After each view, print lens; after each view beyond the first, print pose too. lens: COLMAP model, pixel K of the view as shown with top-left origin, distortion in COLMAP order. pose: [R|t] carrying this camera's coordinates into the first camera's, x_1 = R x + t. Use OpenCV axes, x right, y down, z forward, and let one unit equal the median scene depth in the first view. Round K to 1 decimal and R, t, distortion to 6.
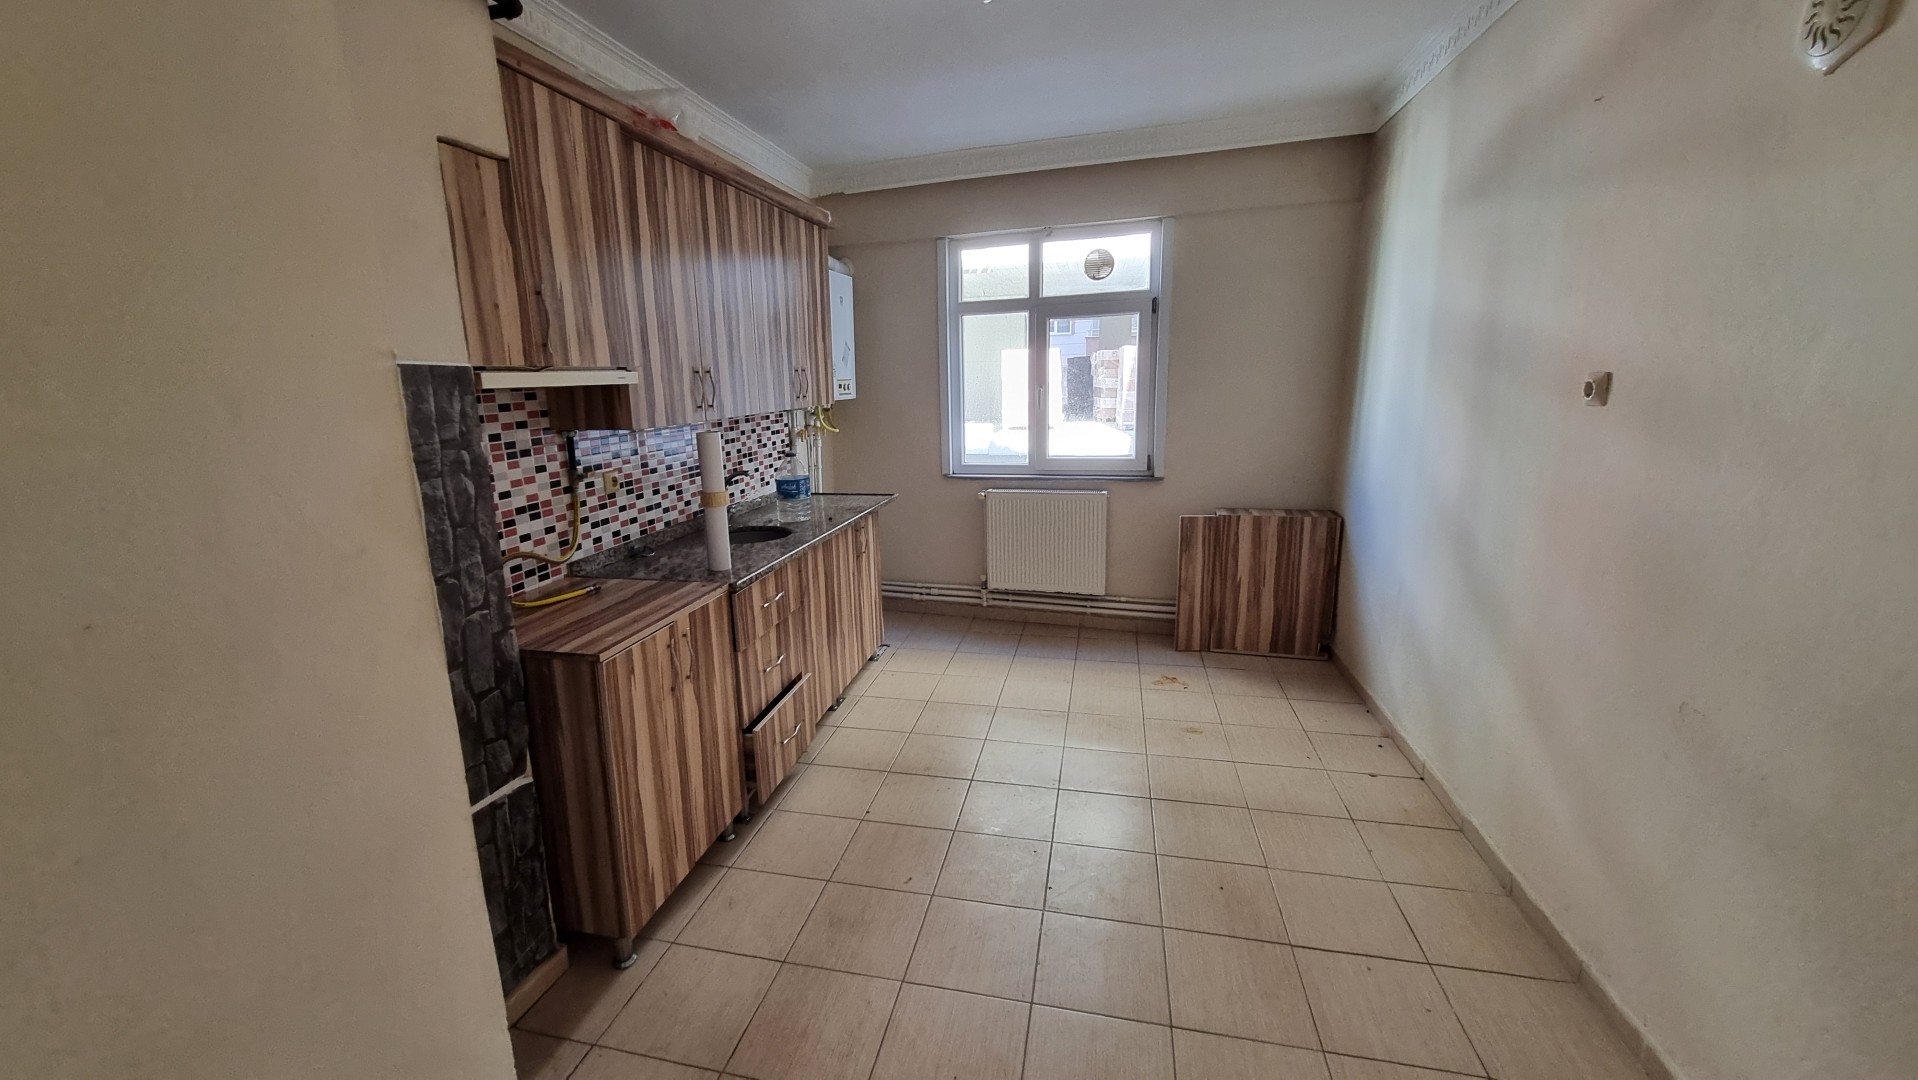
lens RADIAL K [[763.3, 0, 913.9], [0, 763.3, 546.6], [0, 0, 1]] dist [-0.006653, -0.001270]
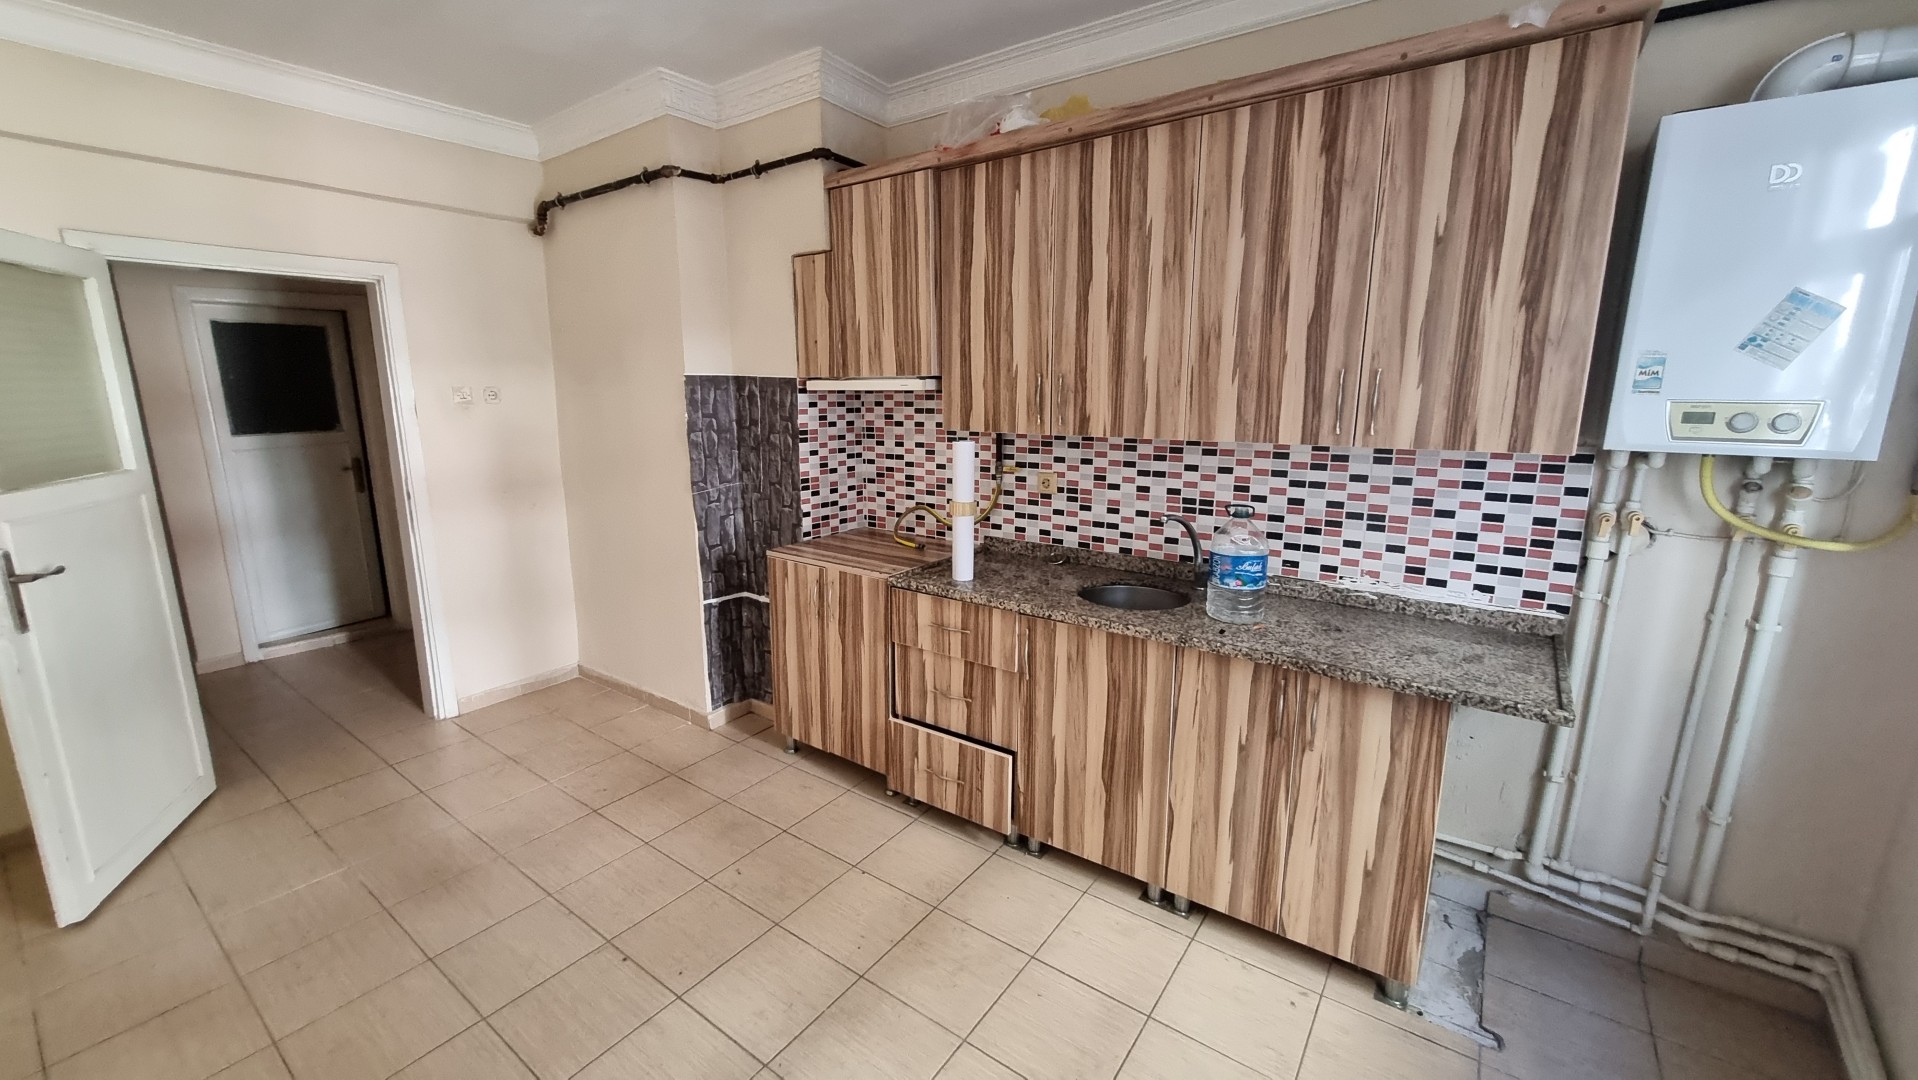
lens RADIAL K [[763.3, 0, 953.7], [0, 763.3, 543.1], [0, 0, 1]] dist [-0.006653, -0.001270]
pose [[-0.386080, 0.216722, -0.896646, 0.607143], [-0.190101, 0.932454, 0.307231, -0.304986], [0.902665, 0.289069, -0.318802, 1.240880]]
